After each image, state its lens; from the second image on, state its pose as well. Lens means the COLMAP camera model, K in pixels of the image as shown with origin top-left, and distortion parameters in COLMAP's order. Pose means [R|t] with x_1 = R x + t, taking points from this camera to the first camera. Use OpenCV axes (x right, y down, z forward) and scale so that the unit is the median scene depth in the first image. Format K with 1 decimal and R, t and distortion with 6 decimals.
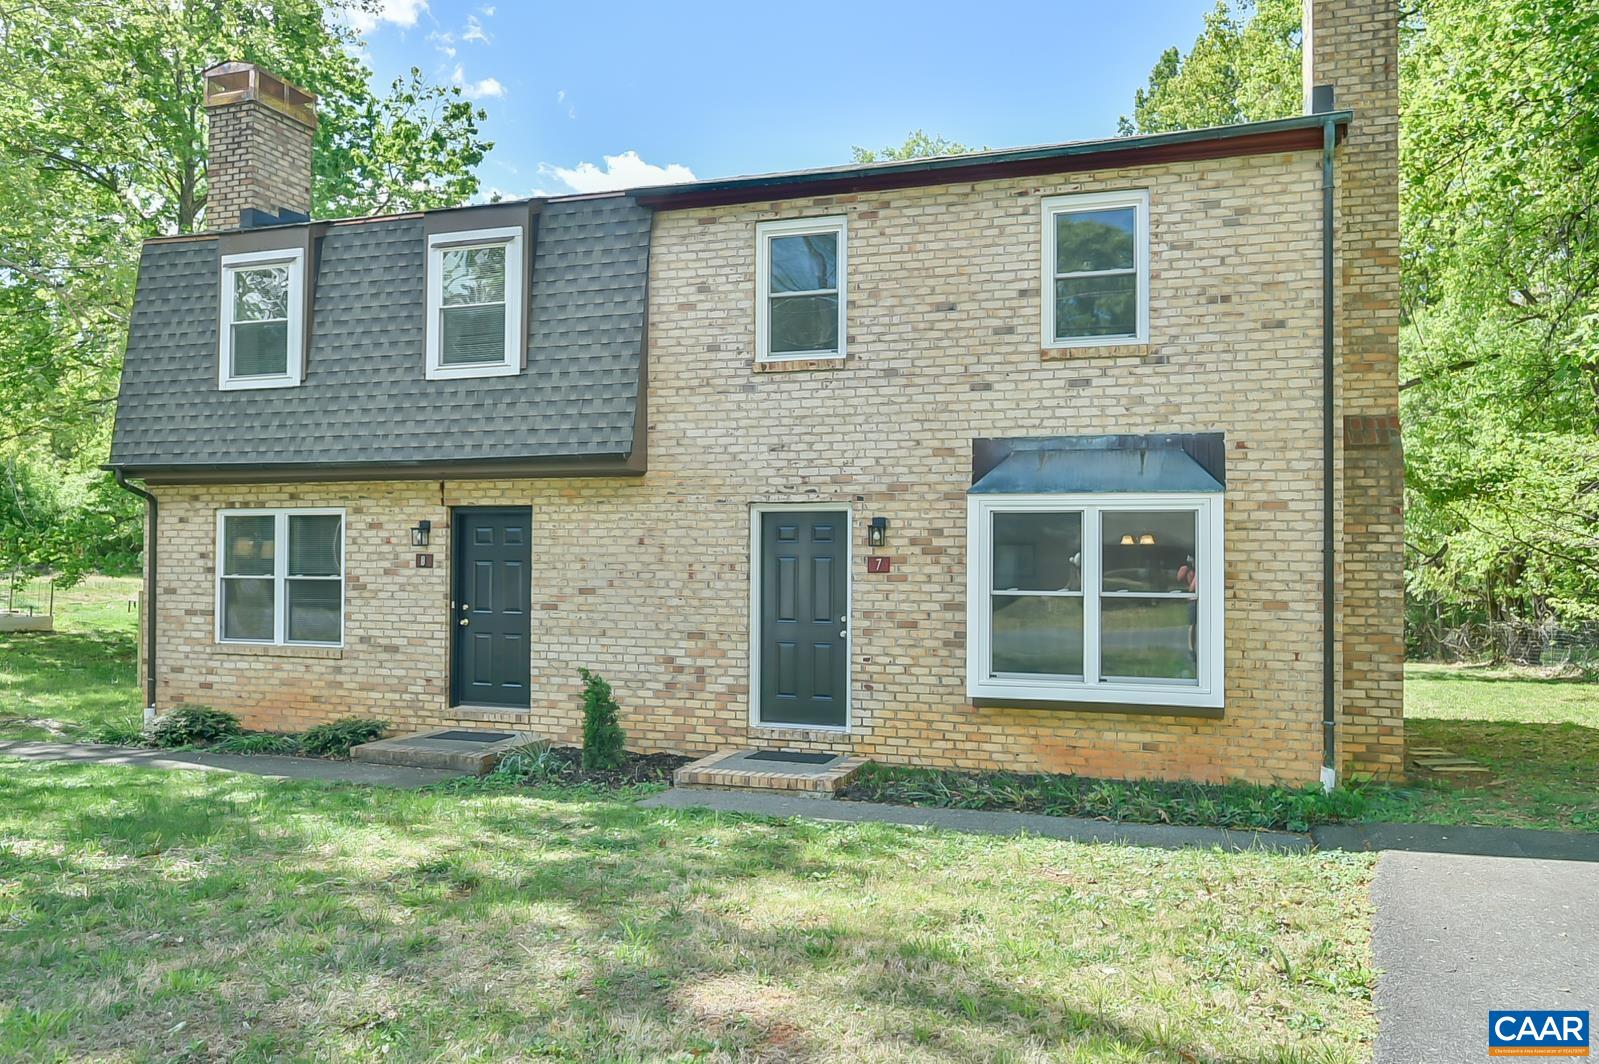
lens RADIAL K [[1177.3, 0, 799.5], [0, 1177.3, 532.0], [0, 0, 1]] dist [-0.013196, -0.001713]
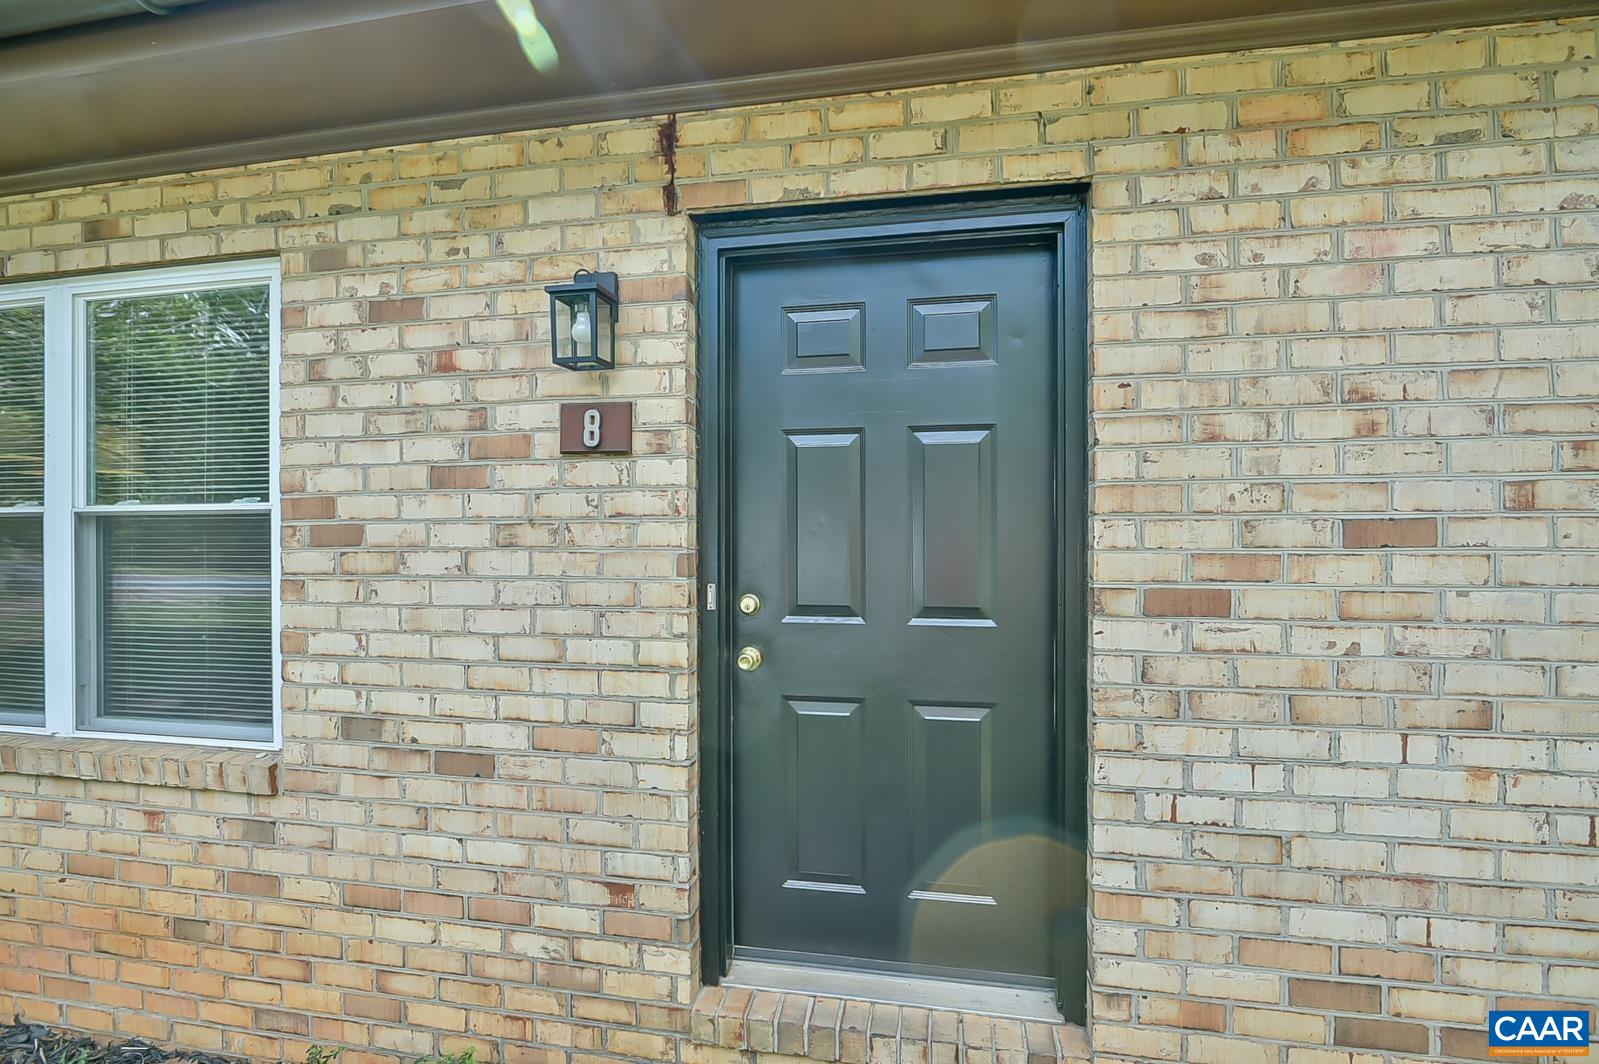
lens RADIAL K [[756.2, 0, 799.5], [0, 756.2, 532.0], [0, 0, 1]] dist [-0.012839, 0.000144]
pose [[0.990294, -0.008420, 0.138731, -0.318698], [0.006152, 0.999840, 0.016772, 0.047701], [-0.138850, -0.015756, 0.990188, 0.886089]]
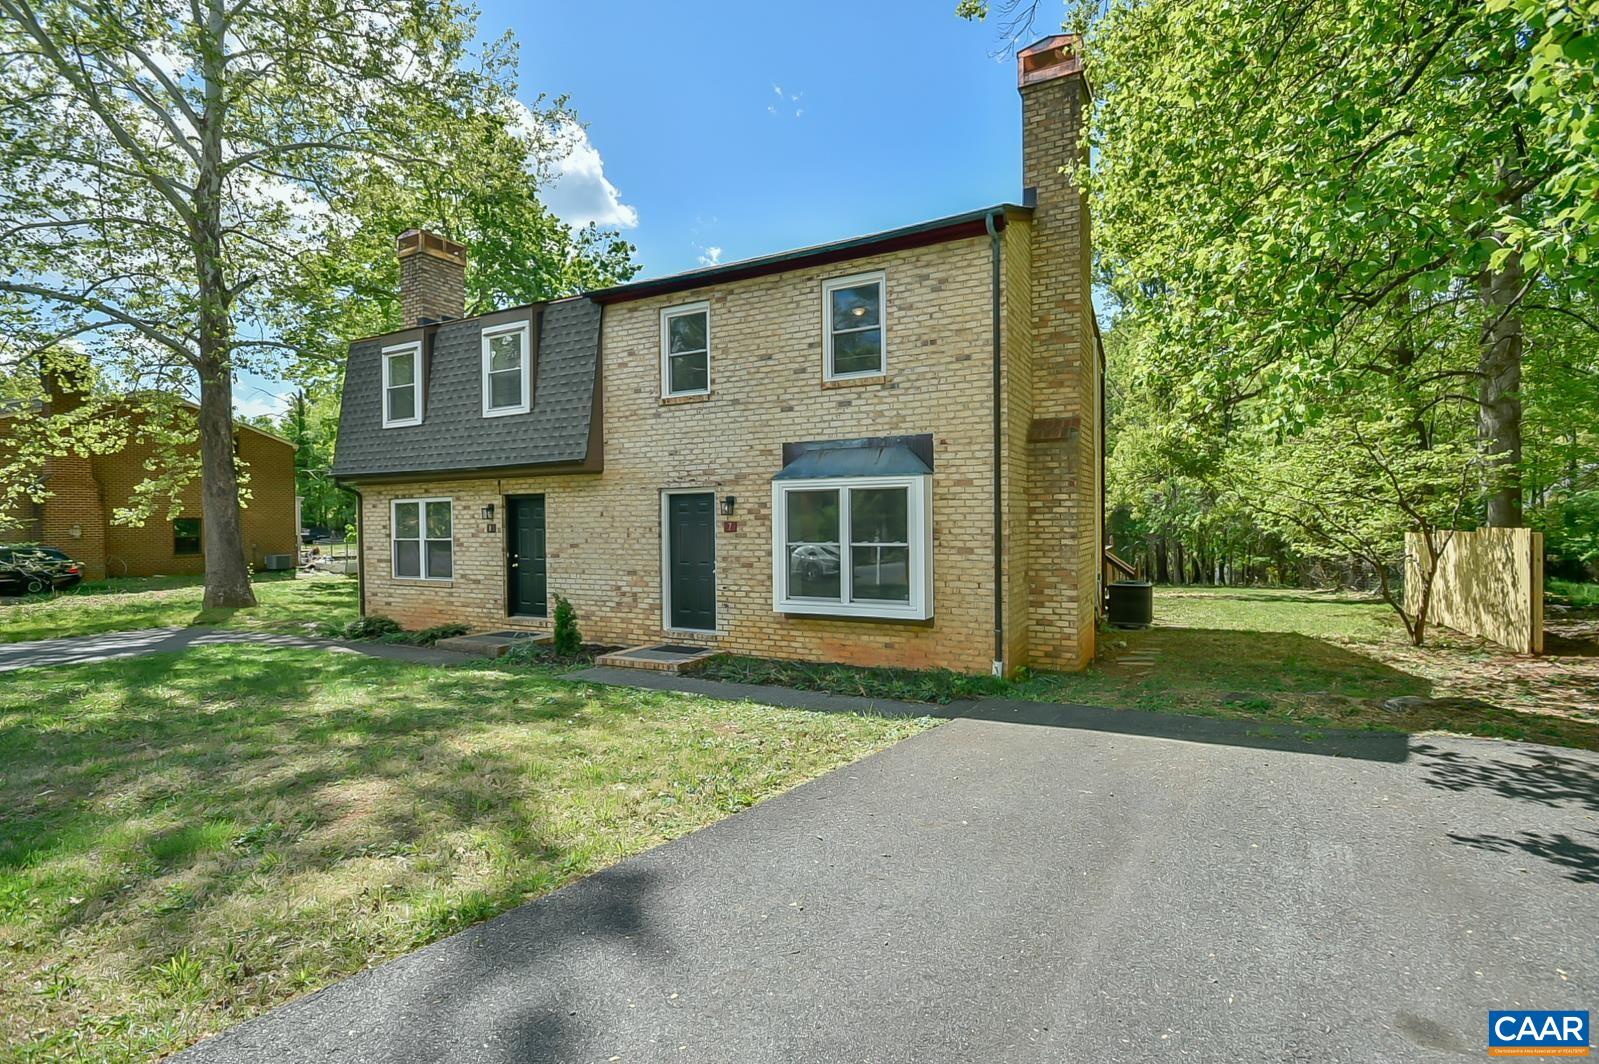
lens RADIAL K [[756.2, 0, 799.5], [0, 756.2, 532.0], [0, 0, 1]] dist [-0.012839, 0.000144]
pose [[0.986653, -0.013389, -0.162287, 0.296911], [0.018871, 0.999301, 0.032282, 0.003948], [0.161741, -0.034914, 0.986215, 0.030417]]
